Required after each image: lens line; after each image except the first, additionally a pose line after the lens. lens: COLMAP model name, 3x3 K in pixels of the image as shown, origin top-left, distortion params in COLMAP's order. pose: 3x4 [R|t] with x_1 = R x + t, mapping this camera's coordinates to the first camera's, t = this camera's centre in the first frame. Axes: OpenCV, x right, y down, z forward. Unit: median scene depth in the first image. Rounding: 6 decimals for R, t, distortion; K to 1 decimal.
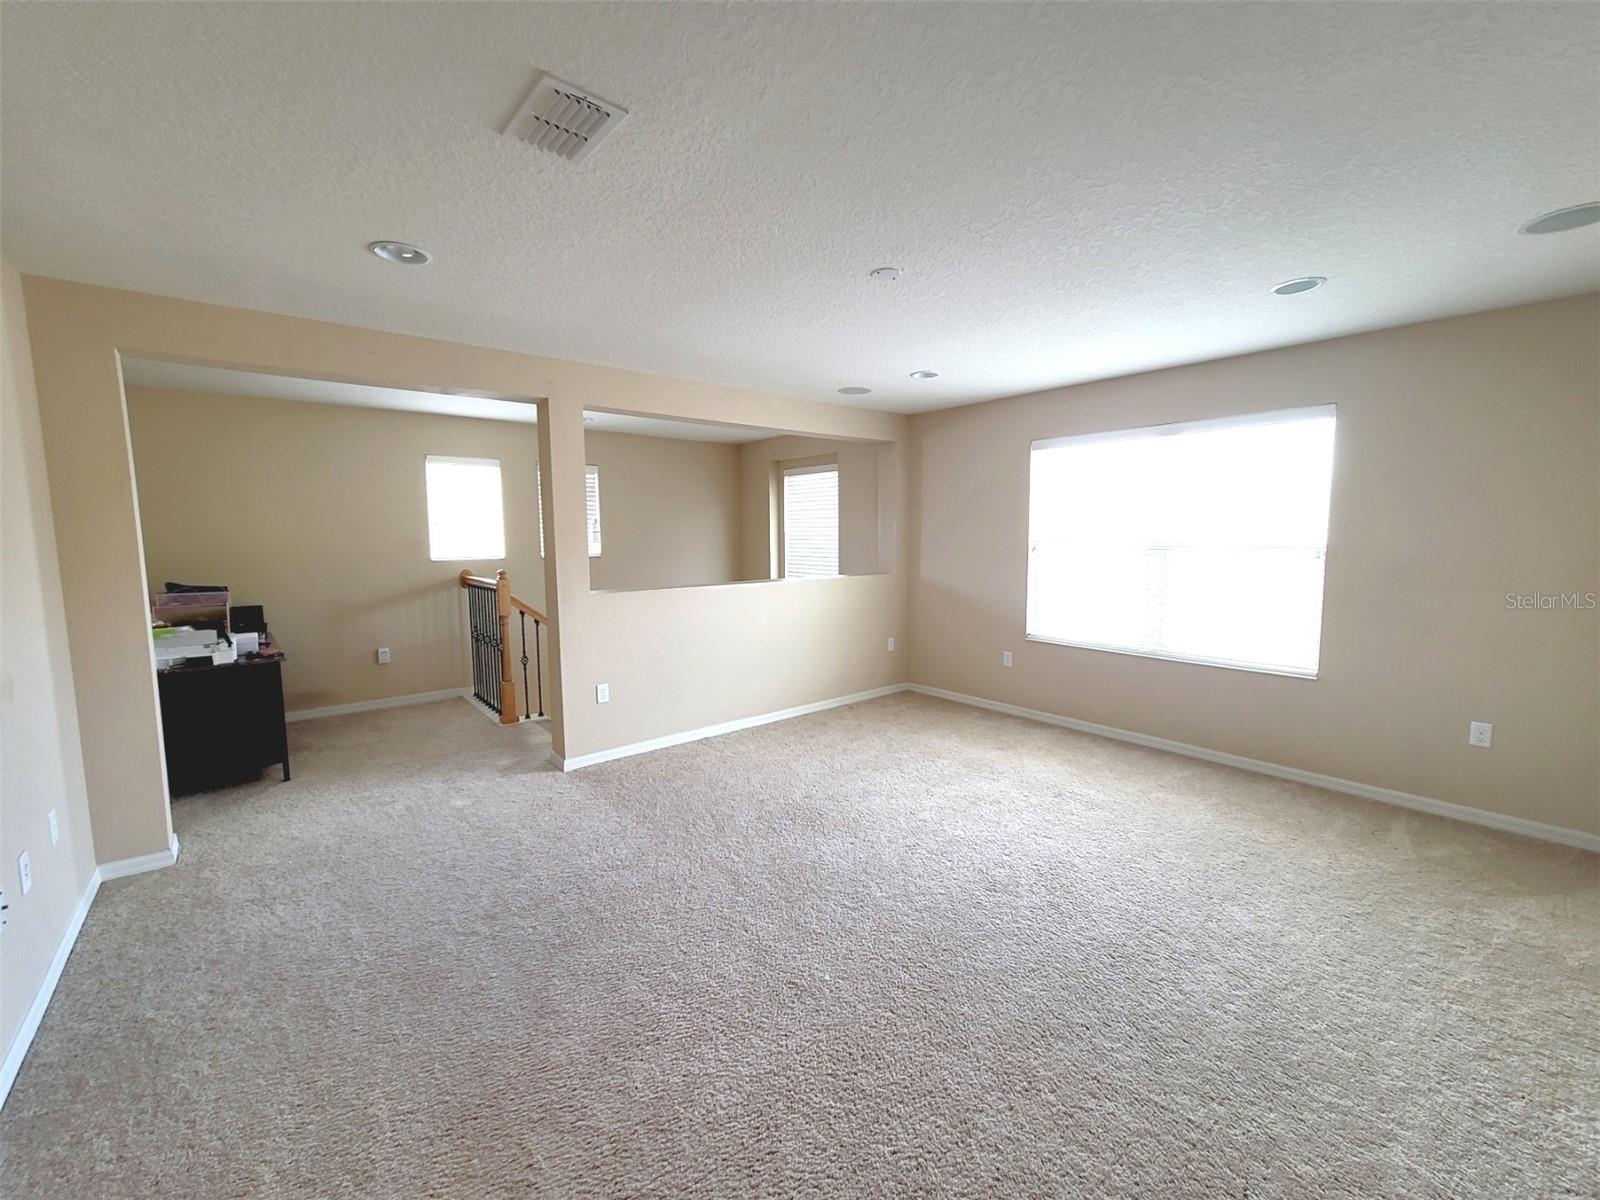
lens RADIAL K [[656.4, 0, 804.9], [0, 656.4, 596.3], [0, 0, 1]] dist [-0.001194, 0.000262]
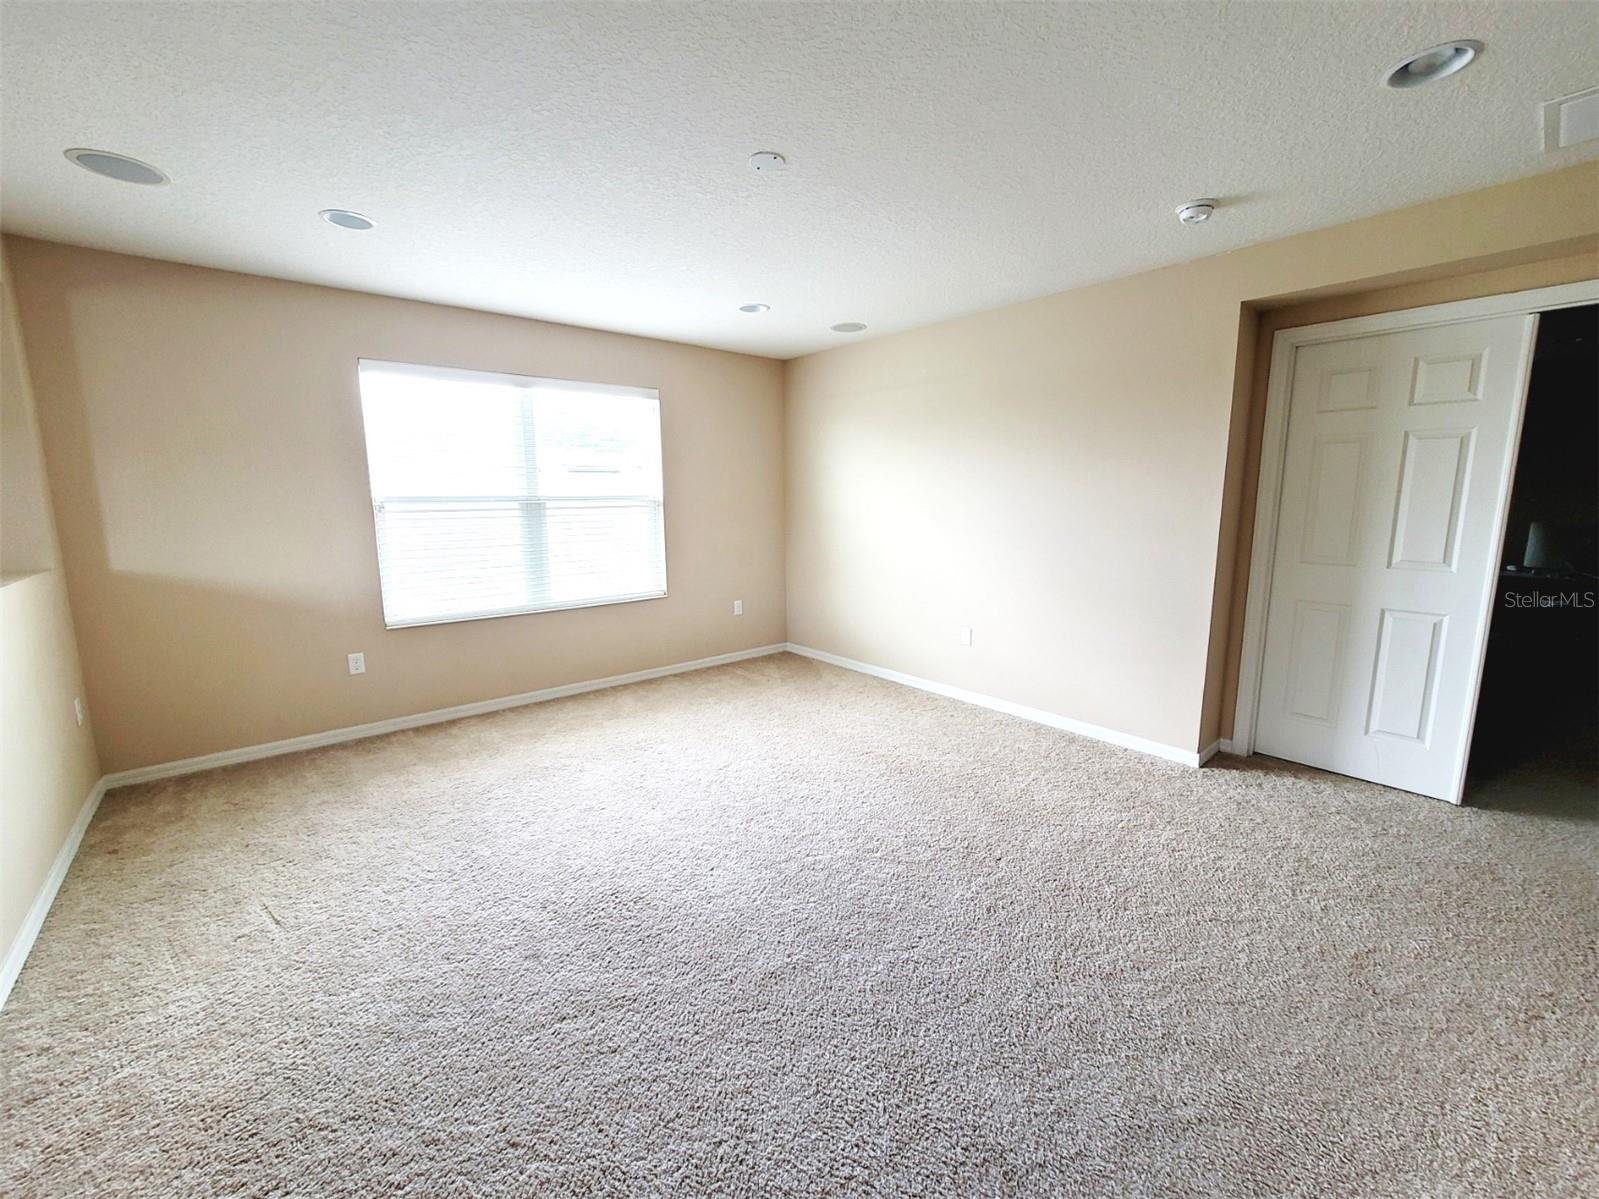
lens RADIAL K [[663.3, 0, 799.5], [0, 663.3, 599.5], [0, 0, 1]] dist [0.001348, 0.000079]
pose [[-0.006249, -0.158801, 0.987291, -0.481071], [0.100362, 0.982225, 0.158621, -0.047968], [-0.994931, 0.100078, 0.009799, 0.603516]]
